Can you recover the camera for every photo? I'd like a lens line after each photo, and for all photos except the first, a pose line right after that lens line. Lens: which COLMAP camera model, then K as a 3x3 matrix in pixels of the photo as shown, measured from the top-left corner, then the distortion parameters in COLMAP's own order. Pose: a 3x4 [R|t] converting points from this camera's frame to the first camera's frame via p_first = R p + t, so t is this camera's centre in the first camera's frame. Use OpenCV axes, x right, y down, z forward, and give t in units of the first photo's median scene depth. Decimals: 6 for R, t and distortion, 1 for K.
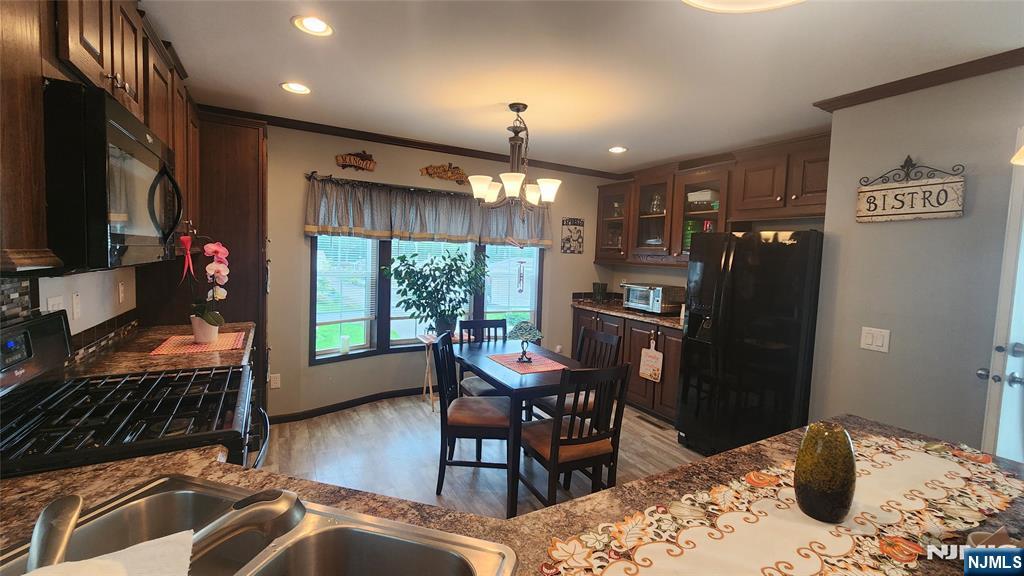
lens RADIAL K [[425.0, 0, 513.5], [0, 425.0, 284.6], [0, 0, 1]] dist [-0.000205, 0.000178]
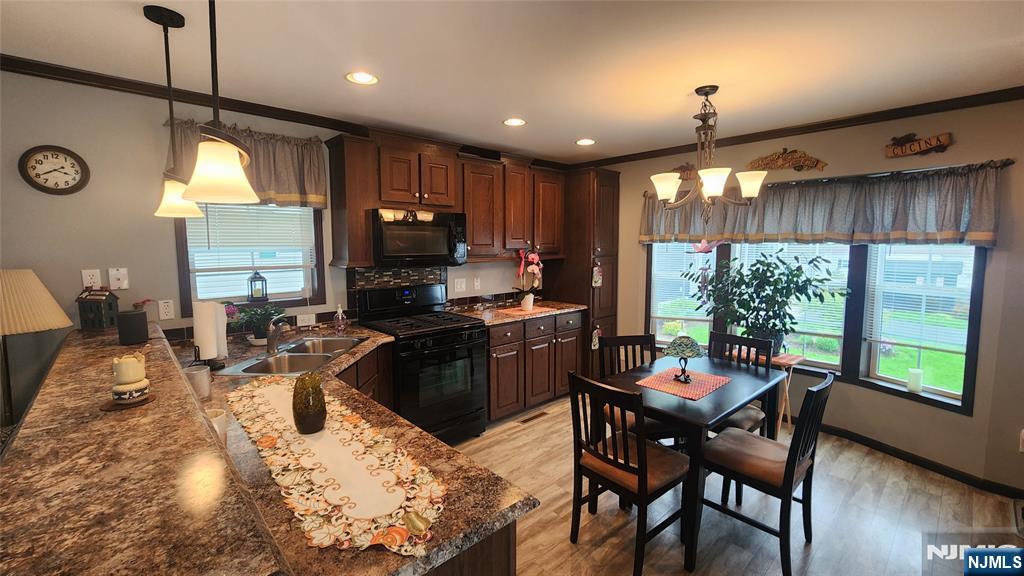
lens RADIAL K [[425.0, 0, 513.5], [0, 425.0, 284.6], [0, 0, 1]] dist [-0.000205, 0.000178]
pose [[0.231024, 0.057069, -0.971273, 0.796695], [-0.057049, 0.997355, 0.045032, -0.039785], [0.971274, 0.045006, 0.233669, 0.441388]]
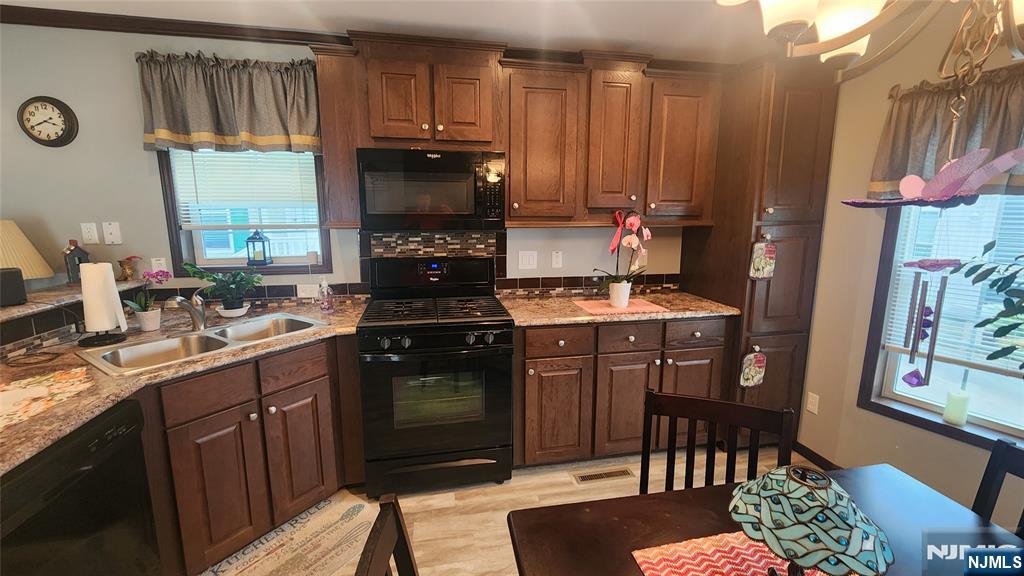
lens RADIAL K [[425.0, 0, 513.5], [0, 425.0, 284.6], [0, 0, 1]] dist [-0.000205, 0.000178]
pose [[-0.310772, 0.124772, -0.942259, 0.330045], [-0.079303, 0.984486, 0.156519, -0.061902], [0.947170, 0.123366, -0.296056, 0.883489]]
